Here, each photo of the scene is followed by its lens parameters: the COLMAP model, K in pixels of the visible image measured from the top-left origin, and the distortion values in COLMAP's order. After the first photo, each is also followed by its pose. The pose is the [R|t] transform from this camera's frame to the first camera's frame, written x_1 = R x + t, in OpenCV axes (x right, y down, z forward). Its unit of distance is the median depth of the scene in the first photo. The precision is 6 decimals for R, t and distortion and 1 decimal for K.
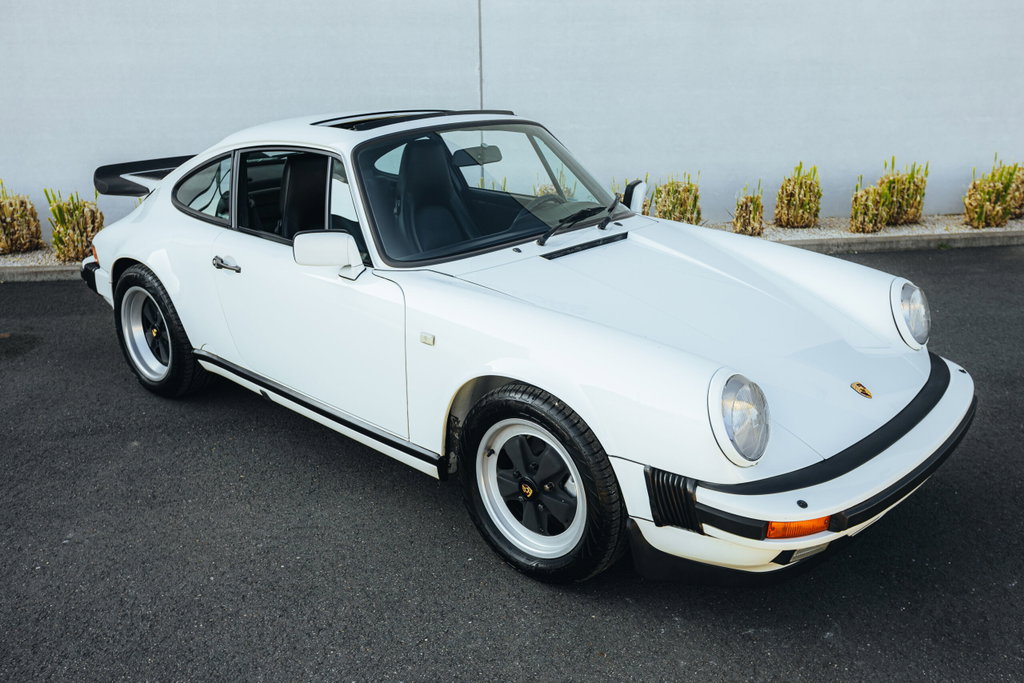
lens RADIAL K [[910.7, 0, 519.5], [0, 910.7, 341.3], [0, 0, 1]] dist [0.040592, 0.018693]
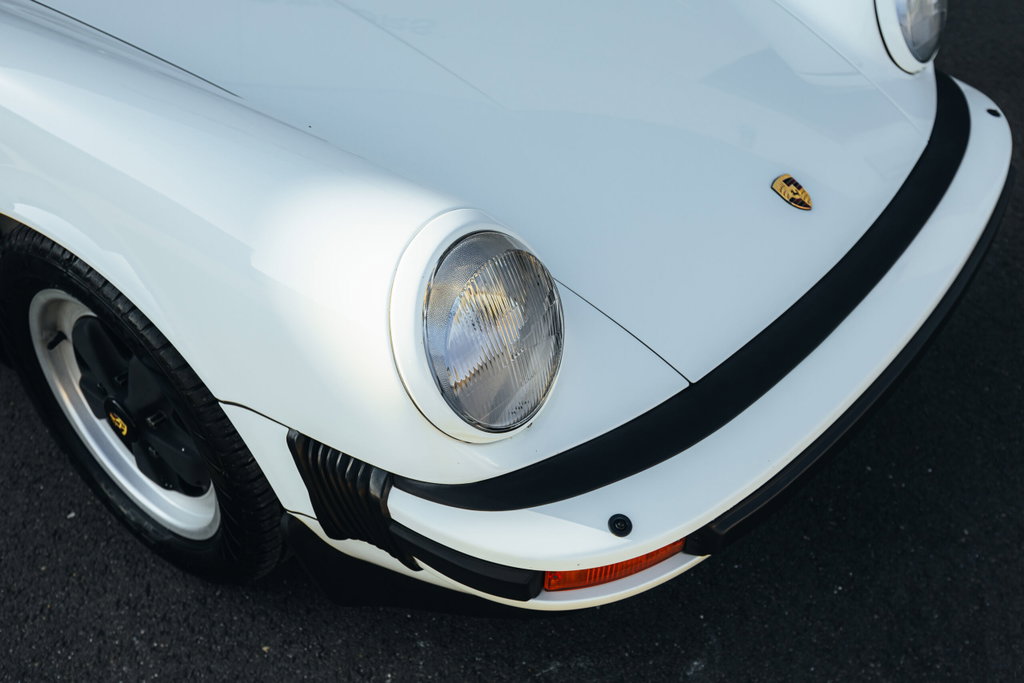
lens RADIAL K [[1018.1, 0, 518.8], [0, 1018.1, 332.7], [0, 0, 1]] dist [0.042530, 0.000000]
pose [[0.997946, -0.047960, 0.042461, 0.176895], [0.031022, 0.941812, 0.334706, -0.054968], [-0.056043, -0.332702, 0.941365, 0.414455]]
